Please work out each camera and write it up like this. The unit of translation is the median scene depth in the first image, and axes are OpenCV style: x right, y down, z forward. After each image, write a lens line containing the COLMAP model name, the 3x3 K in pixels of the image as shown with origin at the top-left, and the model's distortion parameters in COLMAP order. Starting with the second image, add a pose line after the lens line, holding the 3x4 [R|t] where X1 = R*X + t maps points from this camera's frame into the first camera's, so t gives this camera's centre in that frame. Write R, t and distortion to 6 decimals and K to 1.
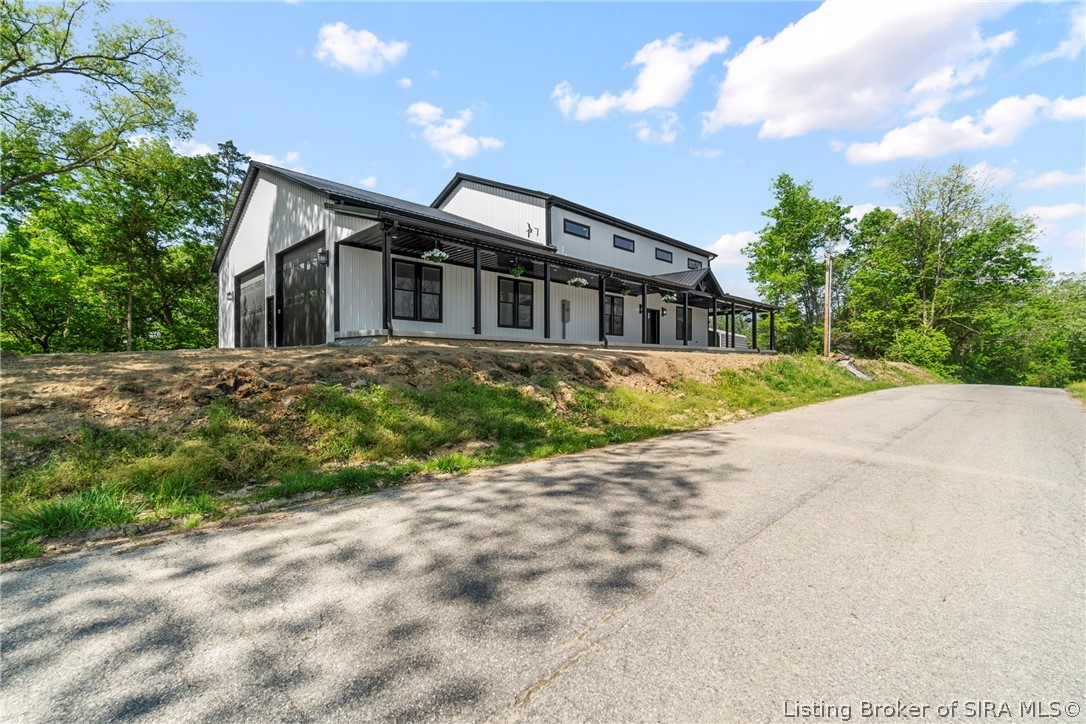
lens RADIAL K [[466.1, 0, 568.7], [0, 466.1, 357.8], [0, 0, 1]] dist [0.001533, 0.000350]
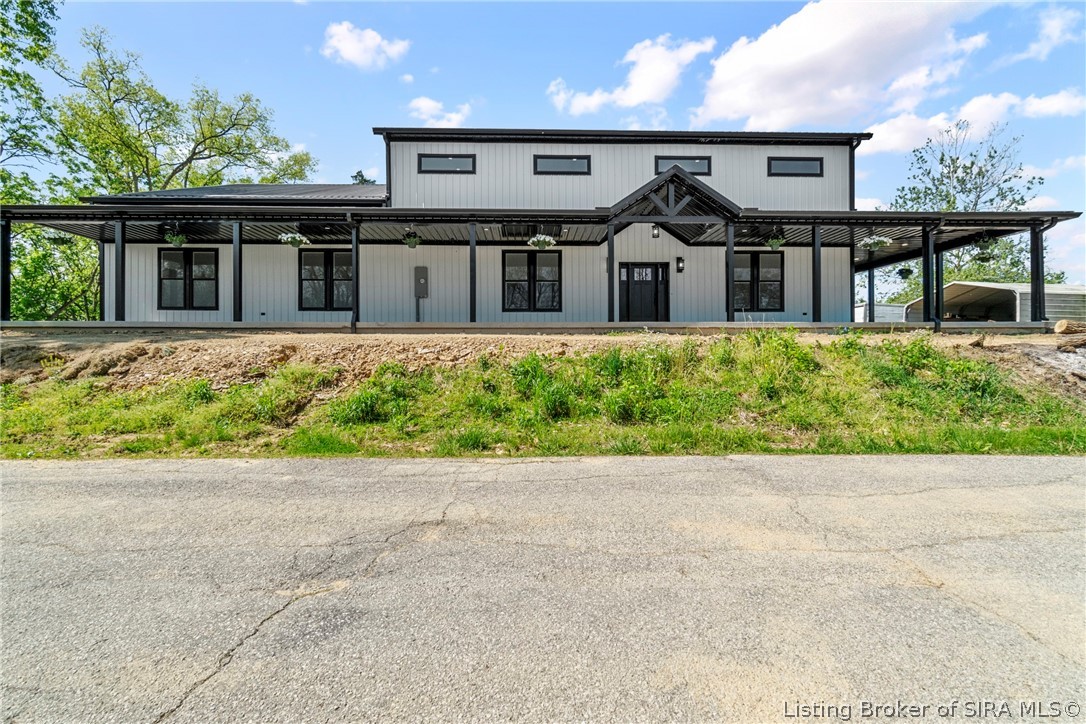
lens RADIAL K [[466.1, 0, 544.0], [0, 466.1, 353.5], [0, 0, 1]] dist [0.001533, 0.000350]
pose [[0.715549, -0.010214, -0.698488, 0.513918], [0.010833, 0.999935, -0.003525, 0.011299], [0.698478, -0.005044, 0.715613, 0.505187]]
